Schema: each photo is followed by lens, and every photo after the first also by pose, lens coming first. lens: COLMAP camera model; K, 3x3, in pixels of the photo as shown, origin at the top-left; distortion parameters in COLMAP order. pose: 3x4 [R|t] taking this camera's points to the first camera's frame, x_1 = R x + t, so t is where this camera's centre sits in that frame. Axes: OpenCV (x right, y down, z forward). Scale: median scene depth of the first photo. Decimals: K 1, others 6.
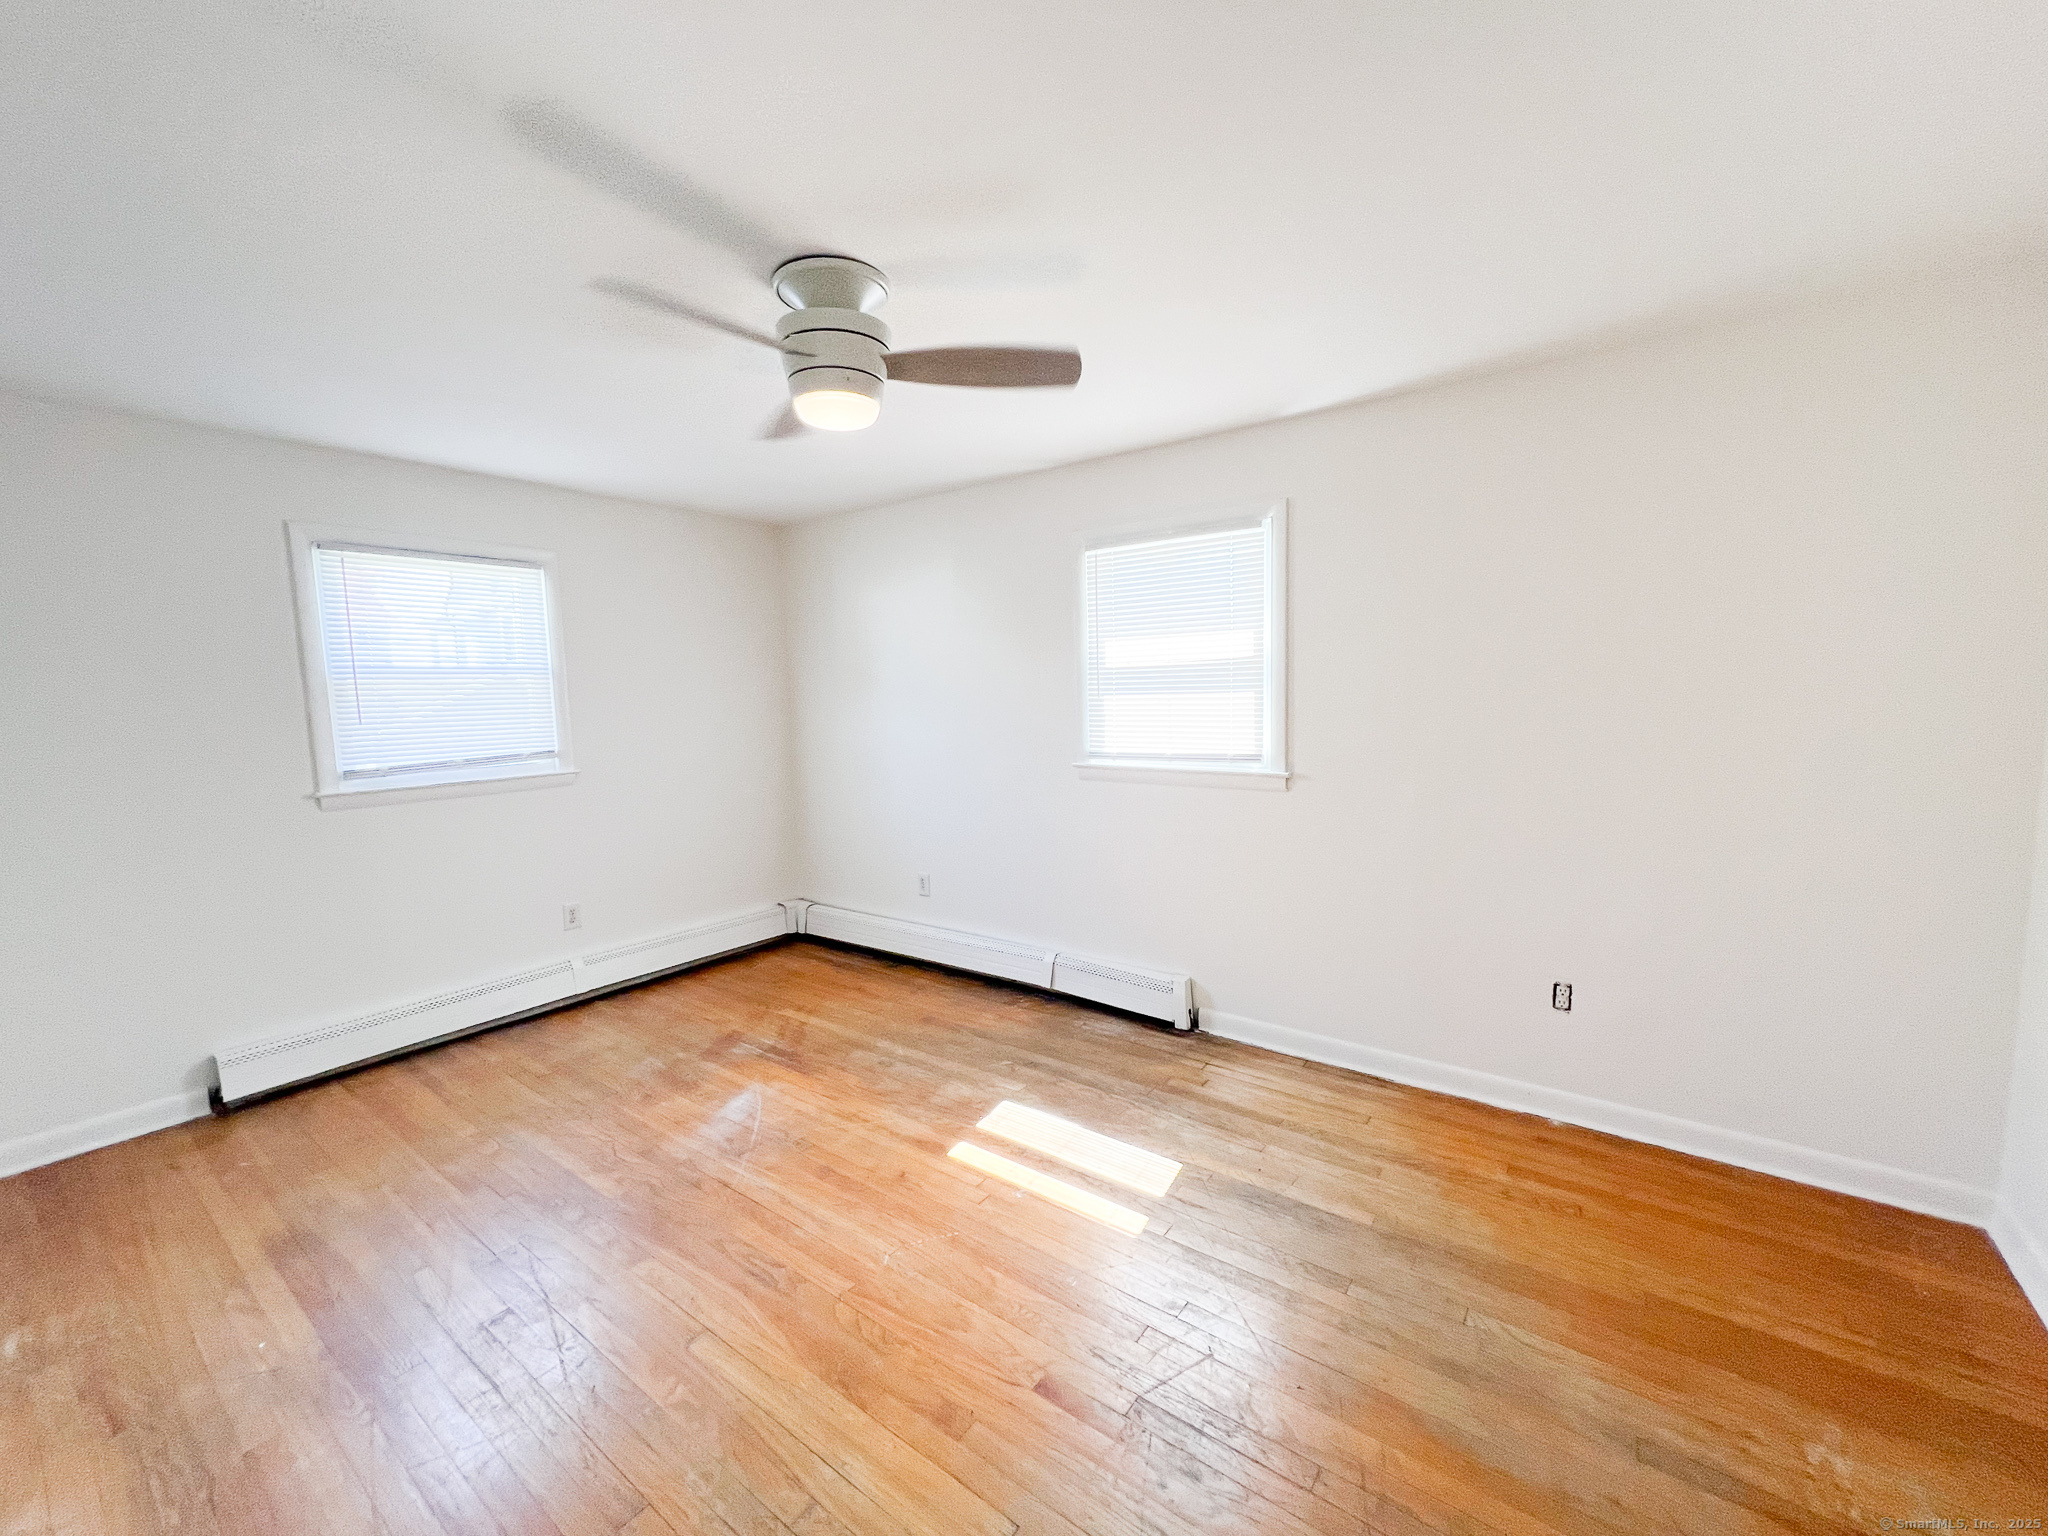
lens RADIAL K [[817.8, 0, 1022.2], [0, 817.8, 762.4], [0, 0, 1]] dist [-0.000526, 0.000702]
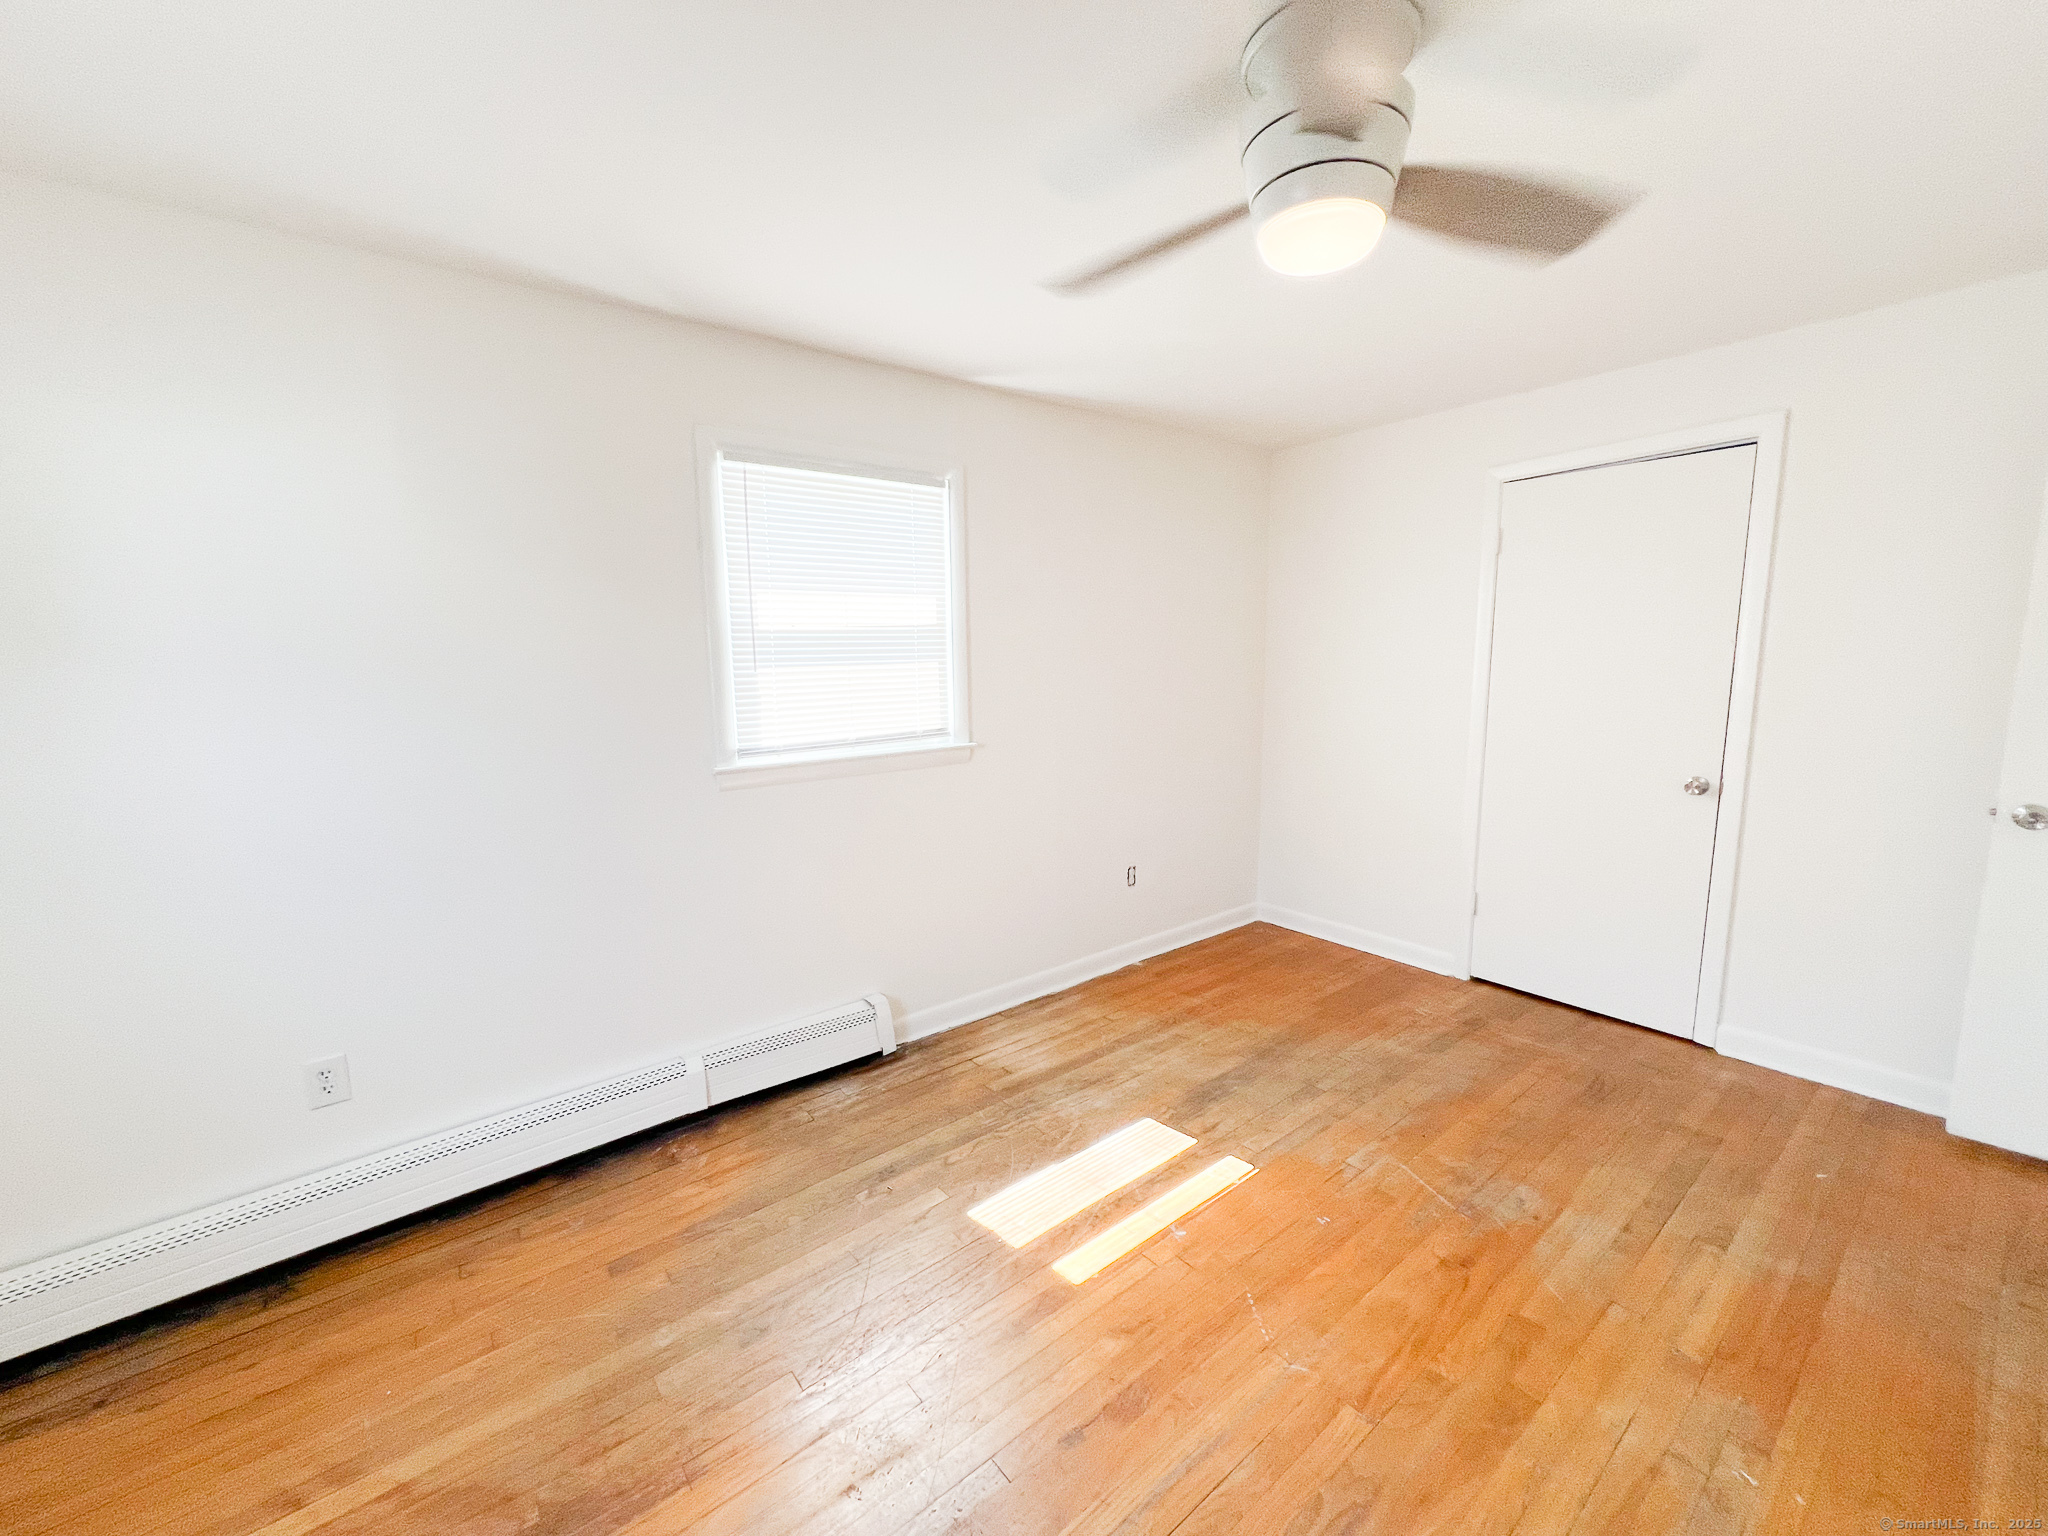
lens RADIAL K [[817.8, 0, 1022.2], [0, 817.8, 762.4], [0, 0, 1]] dist [-0.000526, 0.000702]
pose [[0.262427, -0.112297, 0.958395, -0.648880], [0.100567, 0.990979, 0.088577, -0.048132], [-0.959697, 0.073138, 0.271353, 0.697990]]
